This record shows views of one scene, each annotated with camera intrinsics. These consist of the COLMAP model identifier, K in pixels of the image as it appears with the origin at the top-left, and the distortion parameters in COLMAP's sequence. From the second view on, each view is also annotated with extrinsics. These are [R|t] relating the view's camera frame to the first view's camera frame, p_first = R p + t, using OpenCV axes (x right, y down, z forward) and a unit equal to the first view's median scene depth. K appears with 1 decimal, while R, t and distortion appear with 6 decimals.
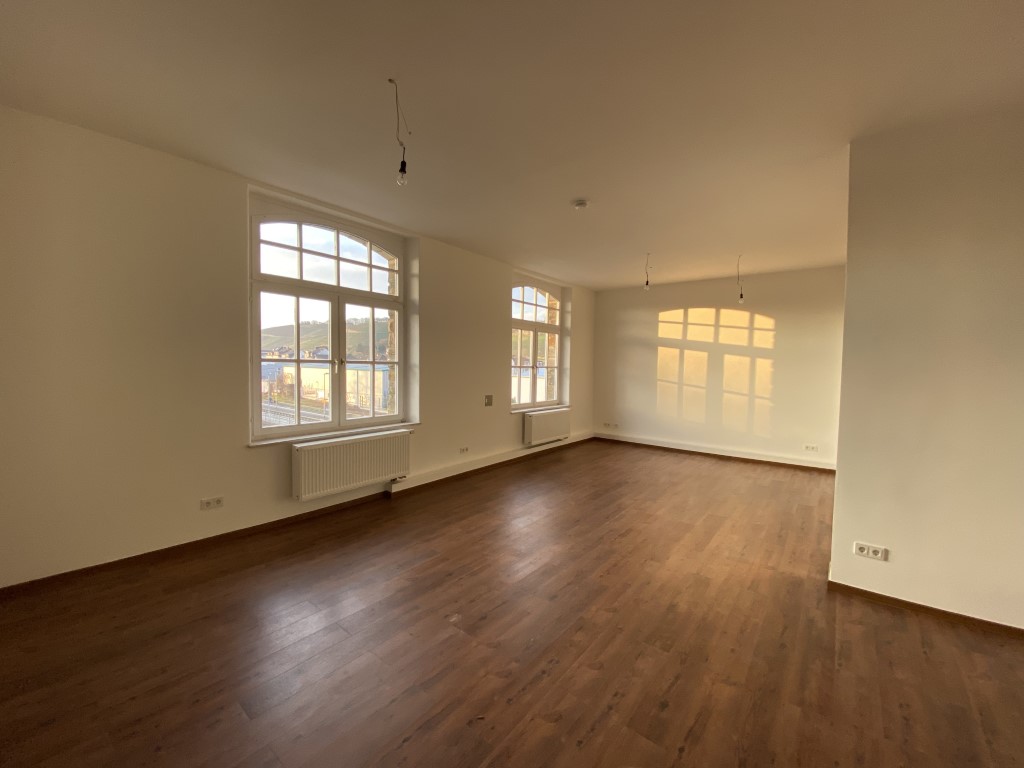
lens RADIAL K [[418.4, 0, 512.0], [0, 418.4, 384.0], [0, 0, 1]] dist [-0.000261, -0.000231]
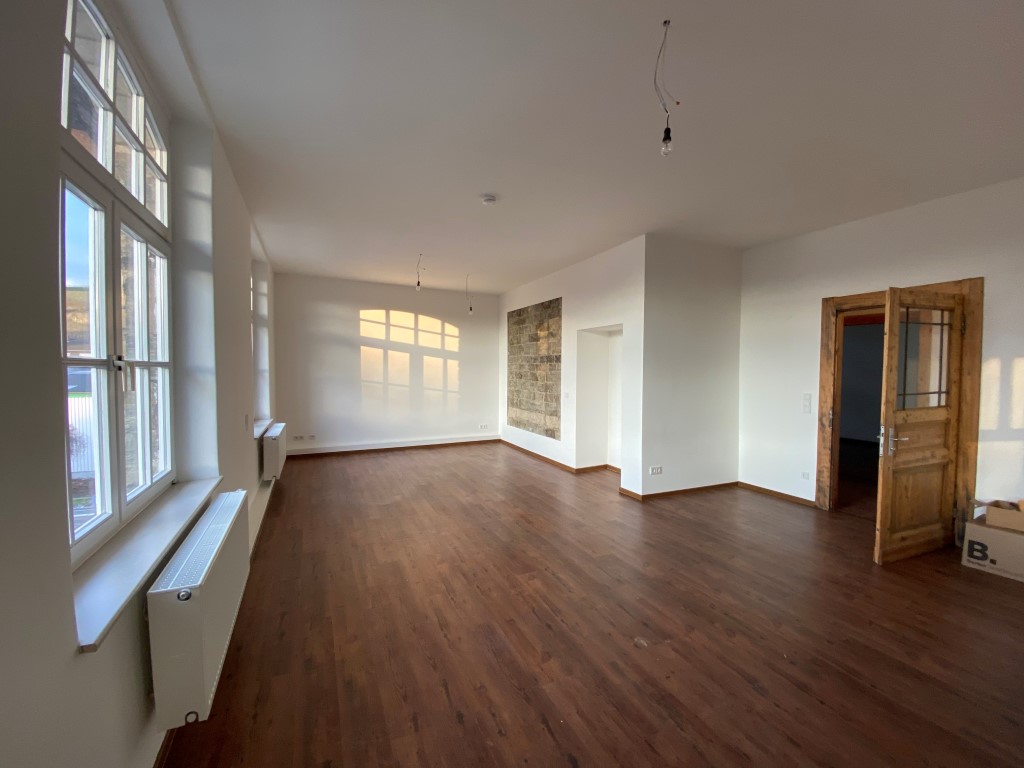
lens RADIAL K [[411.1, 0, 512.0], [0, 411.1, 384.0], [0, 0, 1]] dist [0.025568, -0.000060]
pose [[0.434376, -0.045473, 0.899583, -0.399654], [0.039311, 0.998730, 0.031503, -0.020726], [-0.899873, 0.021680, 0.435612, 0.315183]]
